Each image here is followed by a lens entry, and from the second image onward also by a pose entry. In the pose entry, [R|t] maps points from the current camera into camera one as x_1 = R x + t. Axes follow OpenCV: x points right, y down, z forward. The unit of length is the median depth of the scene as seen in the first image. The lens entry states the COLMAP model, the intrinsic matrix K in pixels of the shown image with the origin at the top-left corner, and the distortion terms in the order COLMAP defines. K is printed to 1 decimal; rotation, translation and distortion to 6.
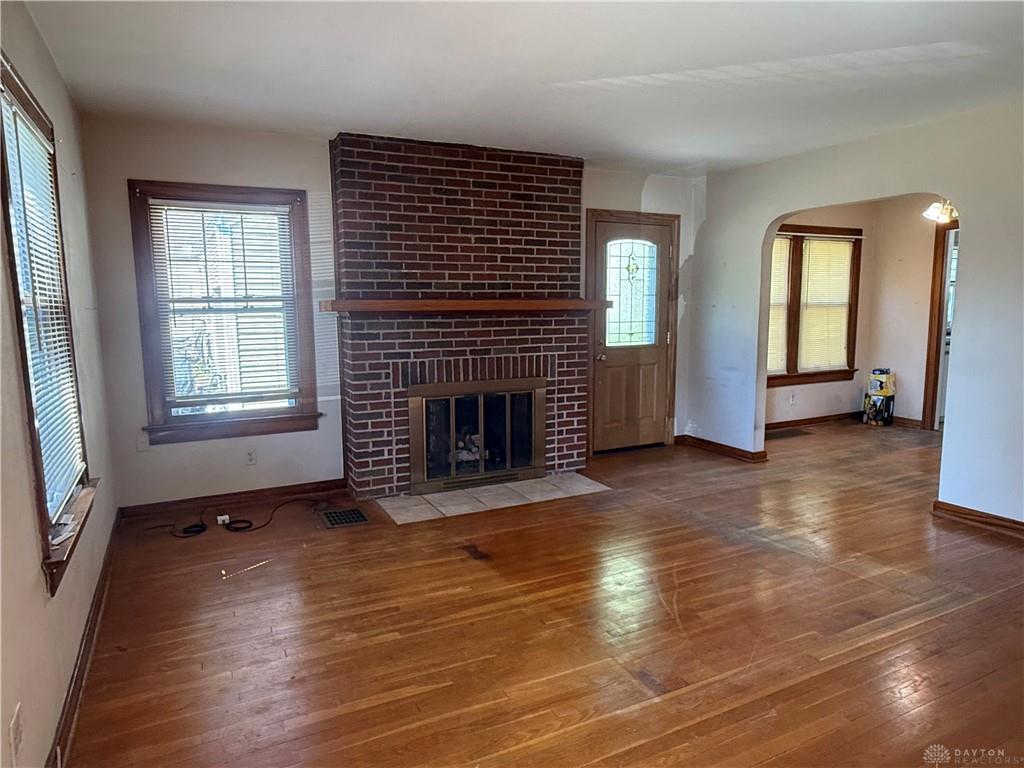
lens RADIAL K [[642.4, 0, 512.0], [0, 642.4, 384.0], [0, 0, 1]] dist [-0.000446, -0.000451]
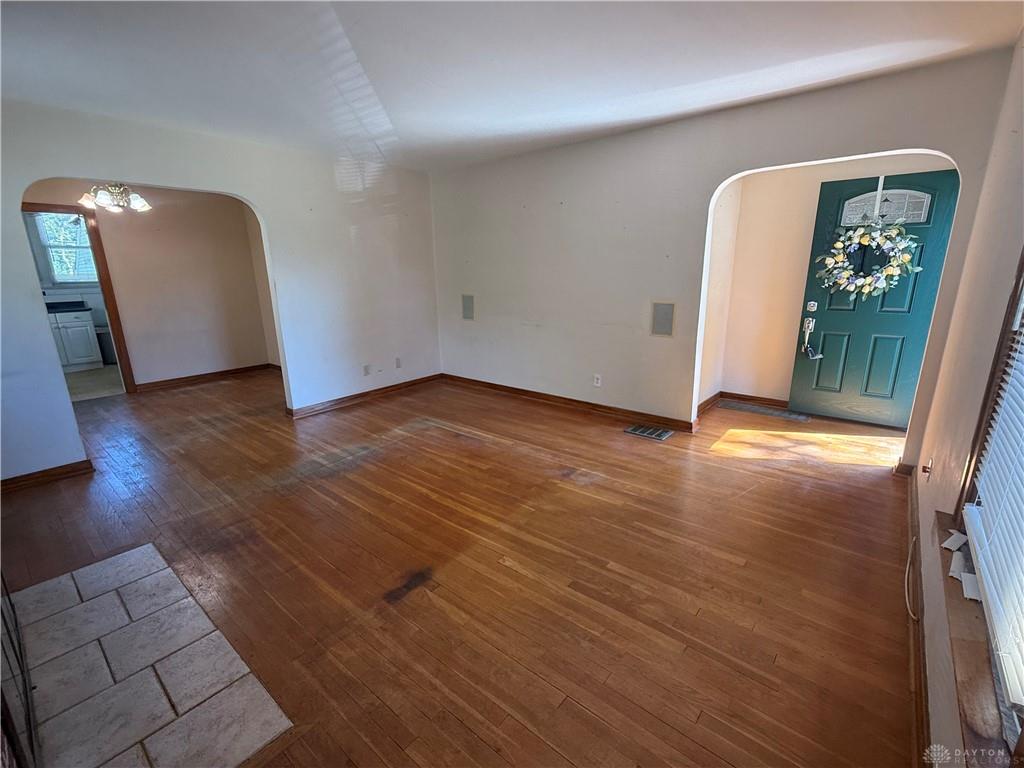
lens RADIAL K [[460.2, 0, 512.0], [0, 460.2, 384.0], [0, 0, 1]] dist [0.000067, -0.000545]
pose [[-0.396083, -0.211988, 0.893409, -0.450242], [0.135627, 0.948805, 0.285261, -0.104626], [-0.908143, 0.234157, -0.347054, 0.789719]]
